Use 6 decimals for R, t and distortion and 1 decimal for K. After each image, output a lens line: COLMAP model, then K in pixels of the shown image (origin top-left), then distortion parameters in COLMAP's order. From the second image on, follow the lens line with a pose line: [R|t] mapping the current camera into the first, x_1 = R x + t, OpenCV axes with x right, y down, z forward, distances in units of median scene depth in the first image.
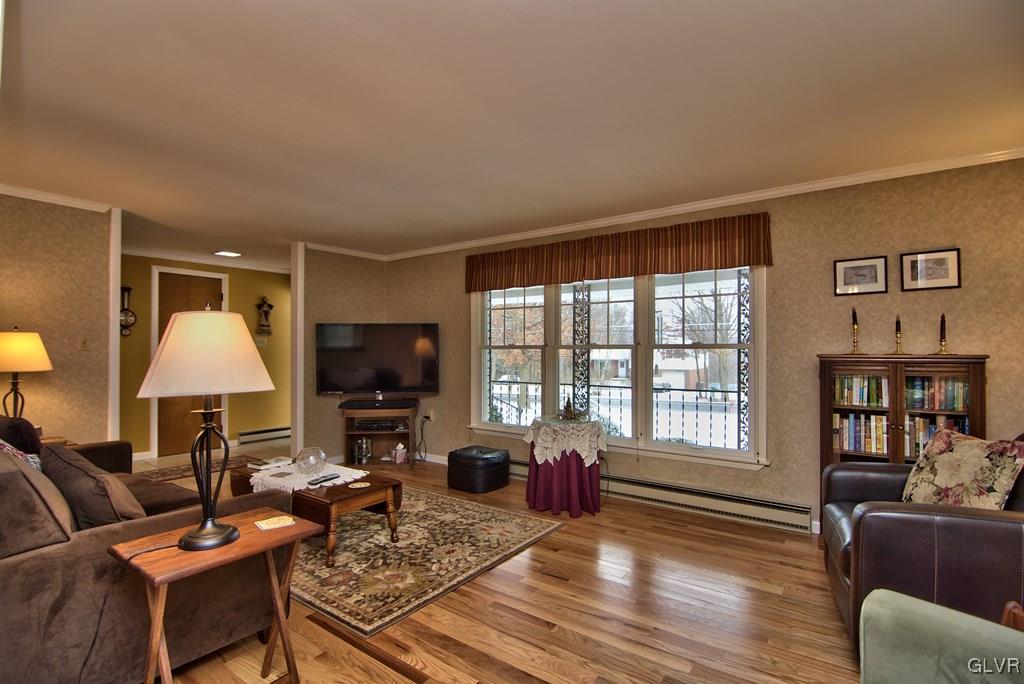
lens RADIAL K [[491.6, 0, 516.4], [0, 491.6, 342.6], [0, 0, 1]] dist [-0.015561, -0.004411]
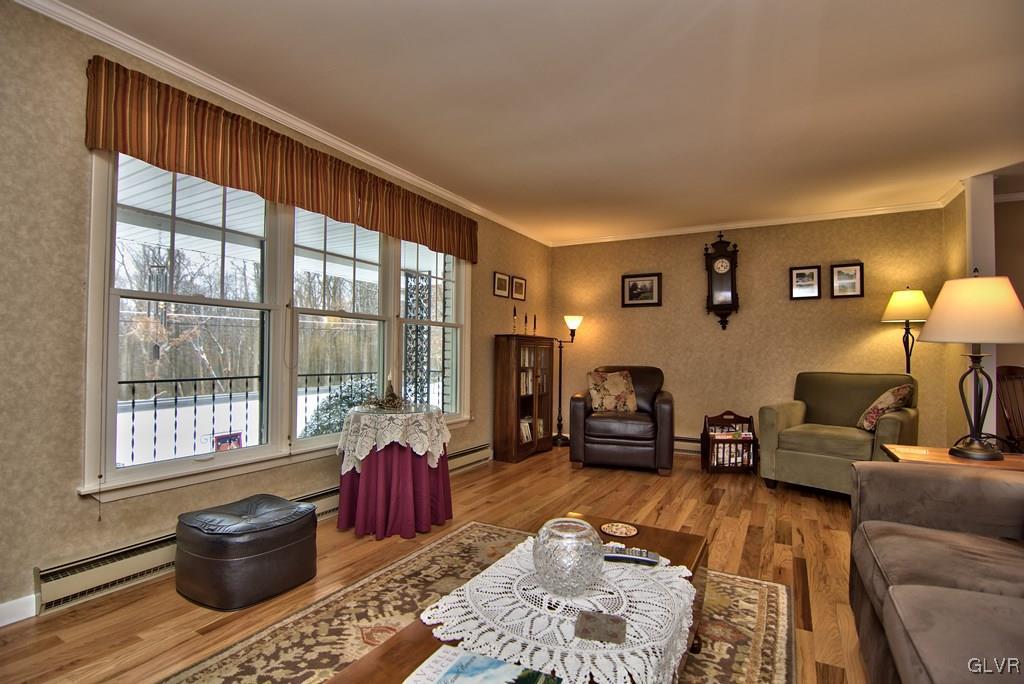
lens RADIAL K [[491.6, 0, 516.4], [0, 491.6, 349.3], [0, 0, 1]] dist [-0.015561, -0.004411]
pose [[-0.131850, 0.009304, 0.991226, -0.809865], [-0.028403, 0.999510, -0.013159, 0.084591], [-0.990863, -0.029889, -0.131521, 1.112195]]
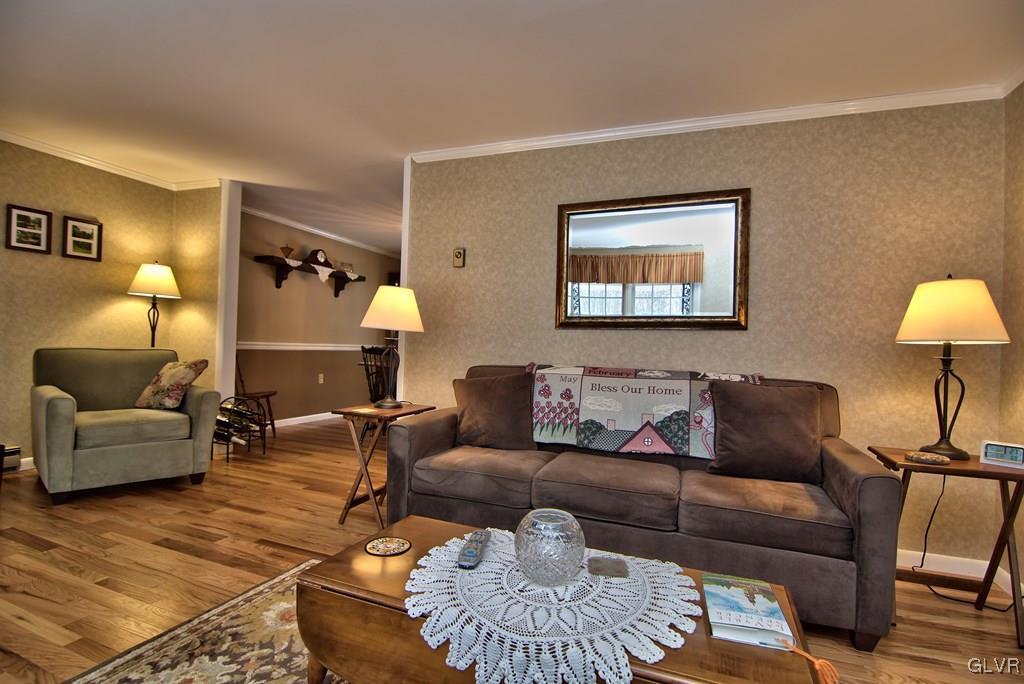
lens RADIAL K [[491.6, 0, 514.8], [0, 491.6, 345.3], [0, 0, 1]] dist [-0.015561, -0.004411]
pose [[-0.966003, -0.034535, -0.256214, -0.287718], [-0.031064, 0.999363, -0.017582, 0.088494], [0.256658, -0.009026, -0.966460, 1.394889]]
